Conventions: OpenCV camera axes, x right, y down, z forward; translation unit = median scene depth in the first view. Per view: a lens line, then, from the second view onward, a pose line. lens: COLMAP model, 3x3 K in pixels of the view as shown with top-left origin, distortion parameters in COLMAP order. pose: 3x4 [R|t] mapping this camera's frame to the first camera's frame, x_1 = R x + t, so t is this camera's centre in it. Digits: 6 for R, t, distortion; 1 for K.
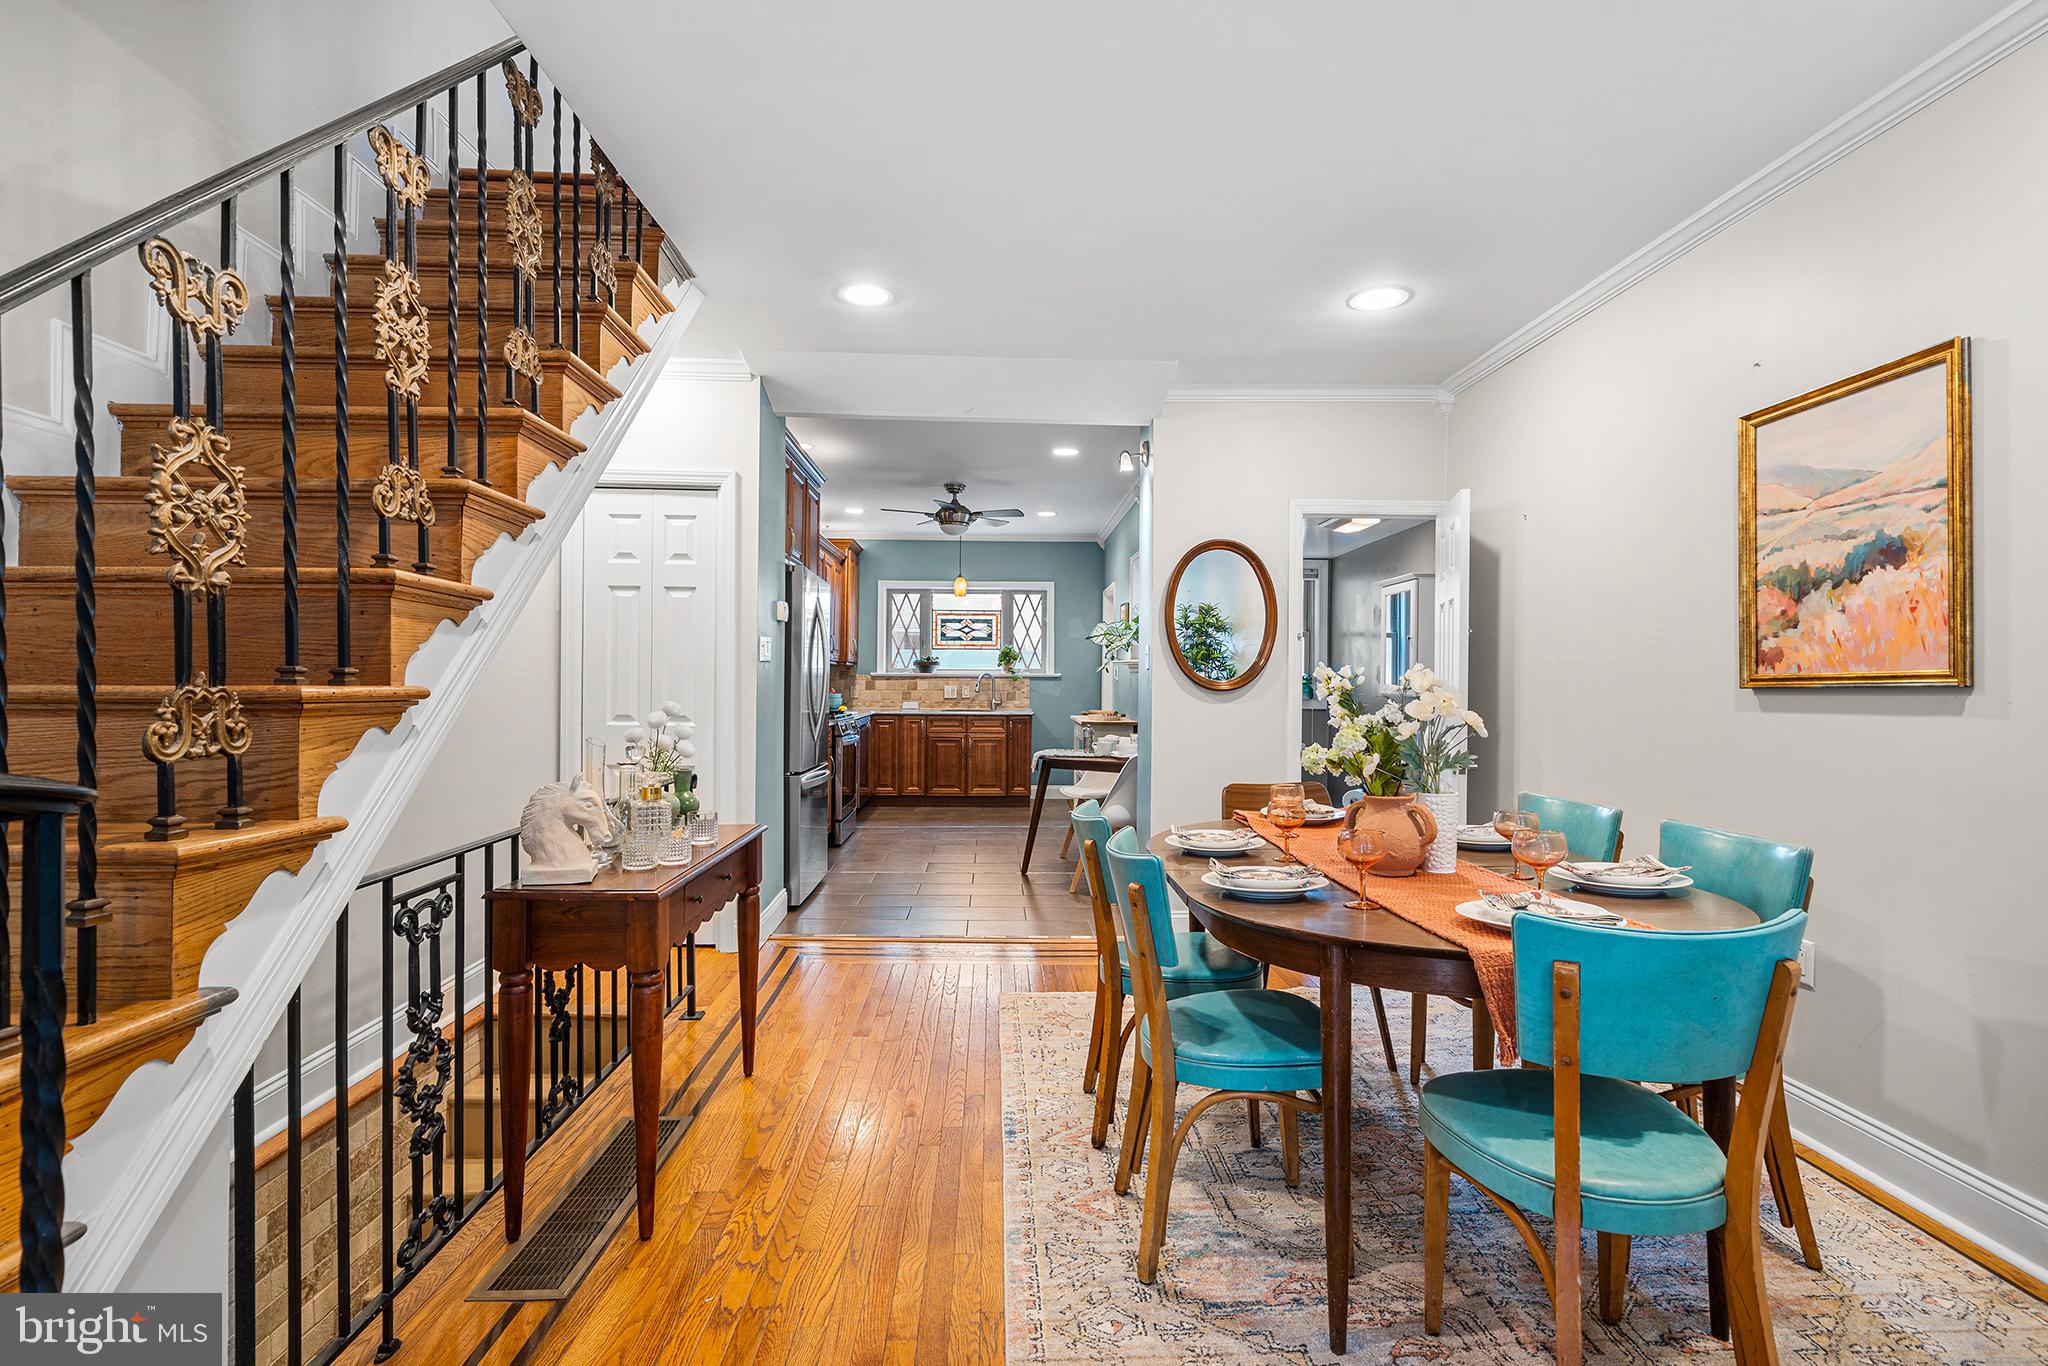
lens RADIAL K [[977.6, 0, 1024.0], [0, 977.6, 683.0], [0, 0, 1]] dist [-0.000336, -0.000217]
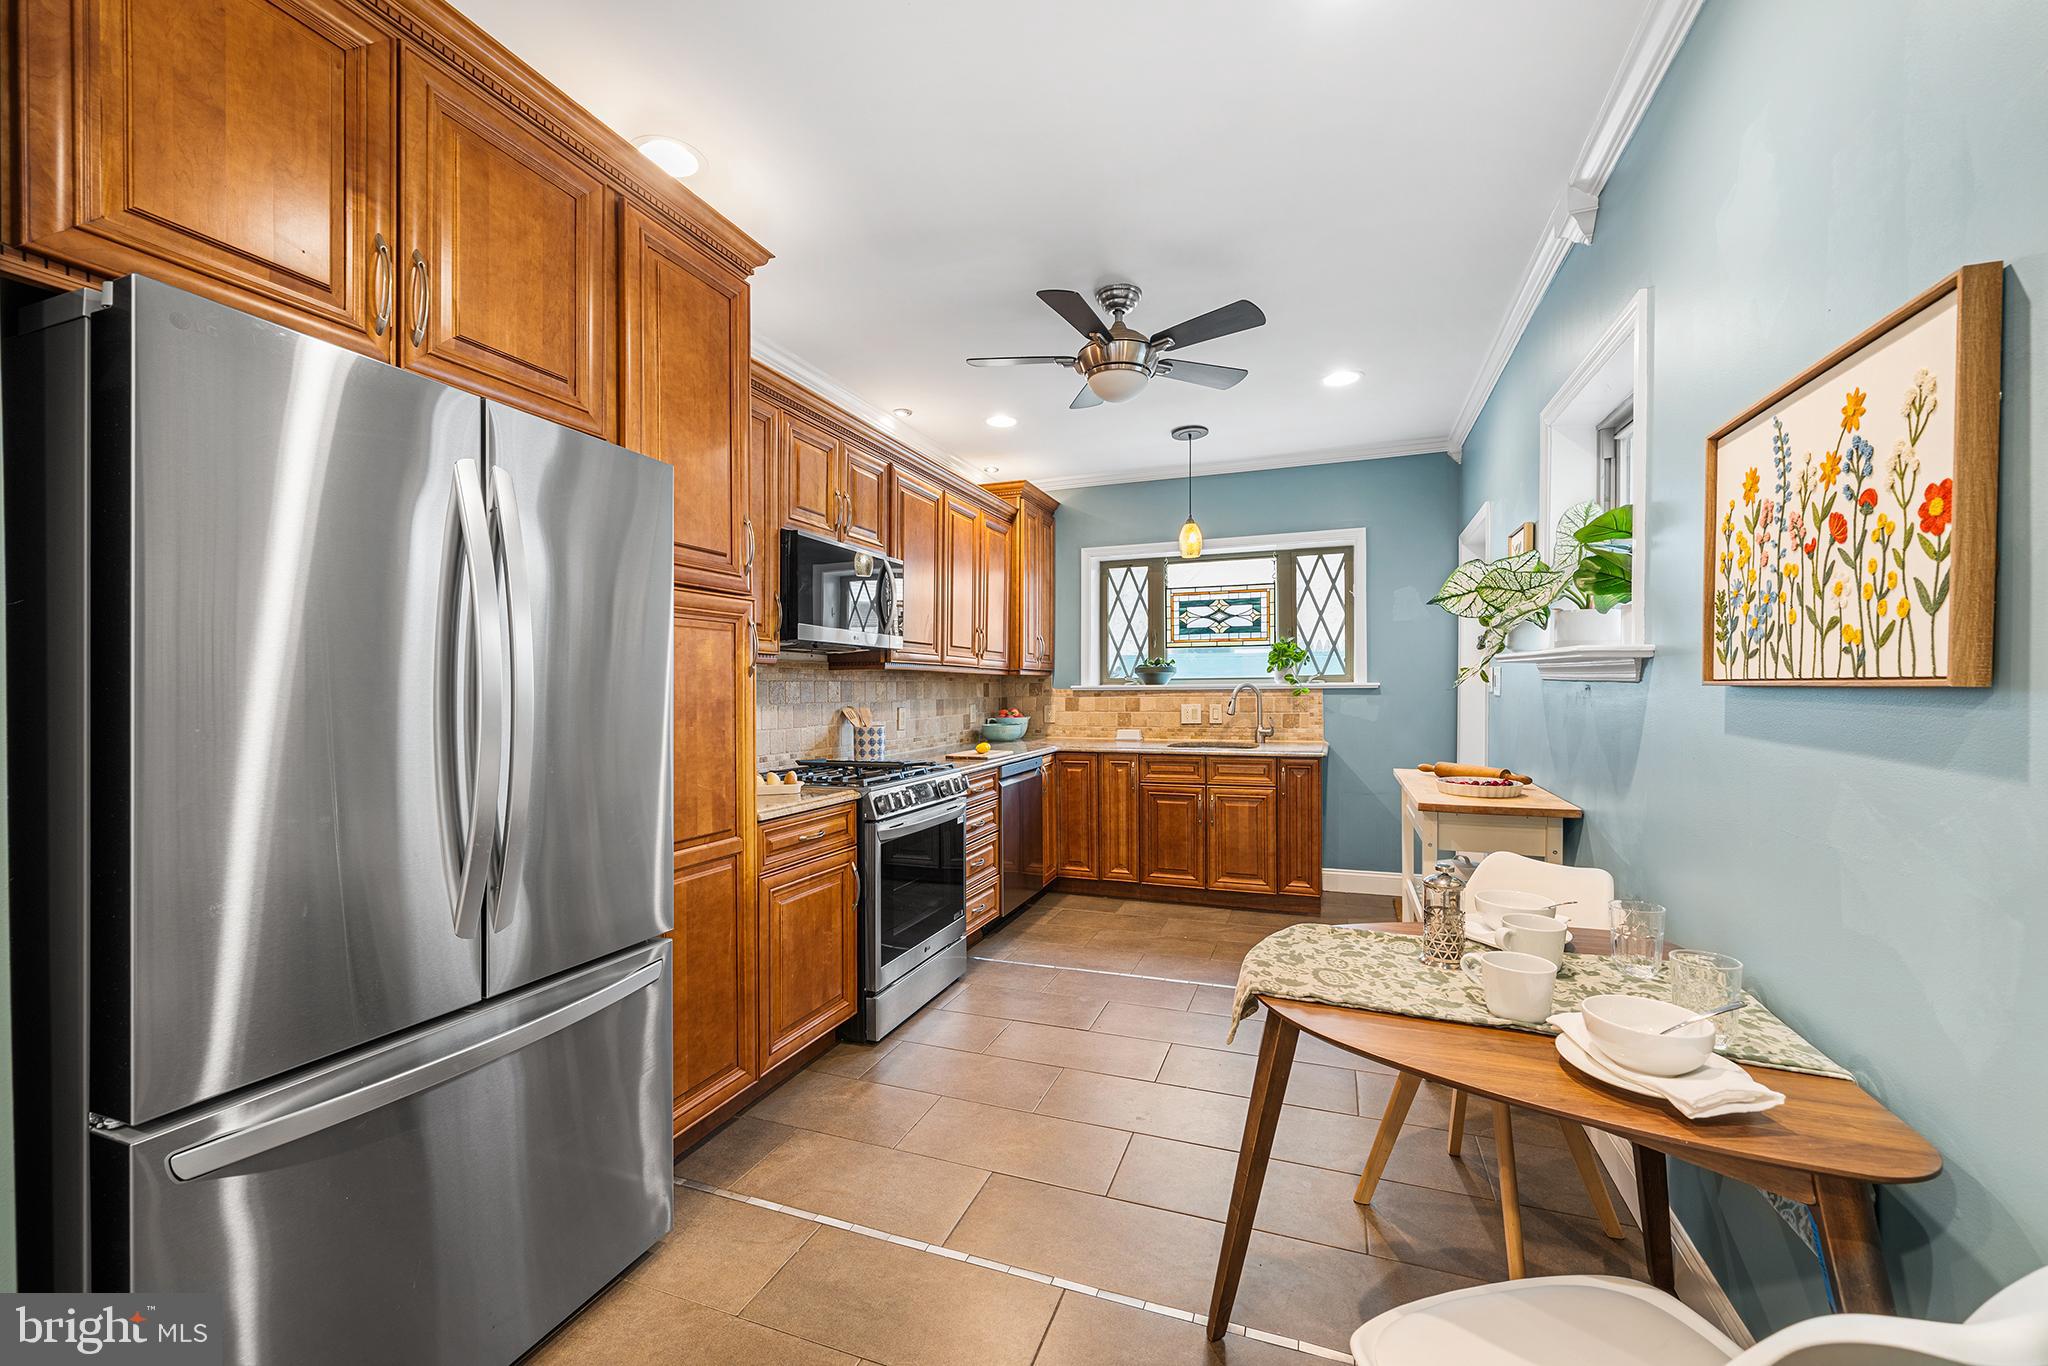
lens RADIAL K [[819.9, 0, 1023.1], [0, 819.9, 693.4], [0, 0, 1]] dist [-0.000432, 0.000011]
pose [[0.923906, -0.010221, -0.382483, 0.030341], [0.012591, 0.999914, 0.003692, -0.008088], [0.382413, -0.008227, 0.923955, 0.495574]]
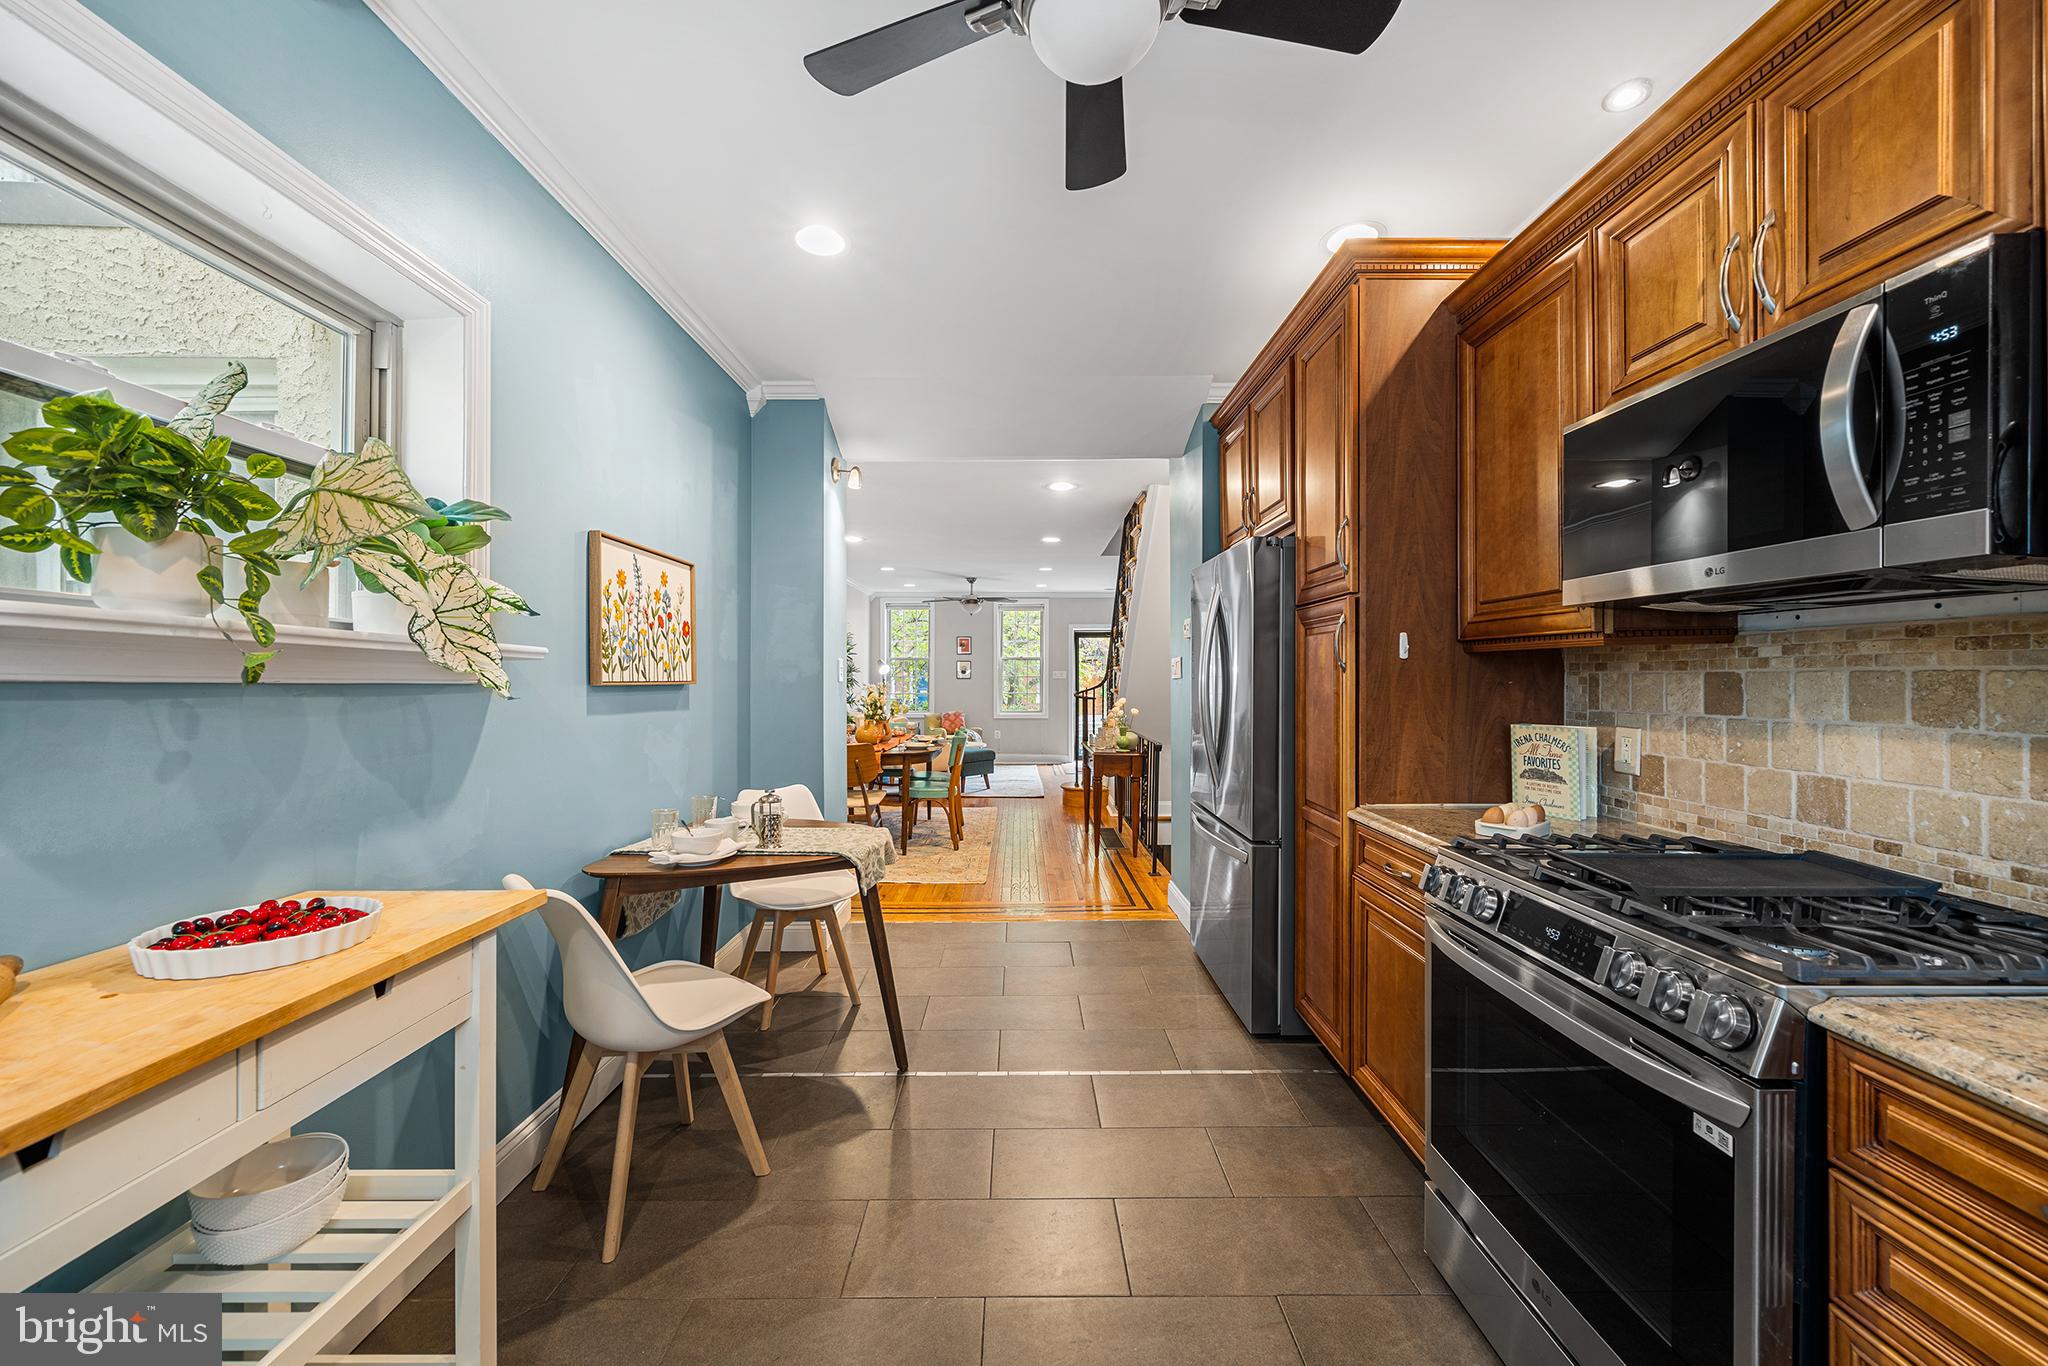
lens RADIAL K [[765.0, 0, 1026.7], [0, 765.0, 675.1], [0, 0, 1]] dist [-0.003012, -0.000251]
pose [[-0.999715, -0.007840, 0.022553, -0.049720], [-0.007868, 0.999968, -0.001175, -0.011543], [-0.022543, -0.001353, -0.999745, 0.948219]]
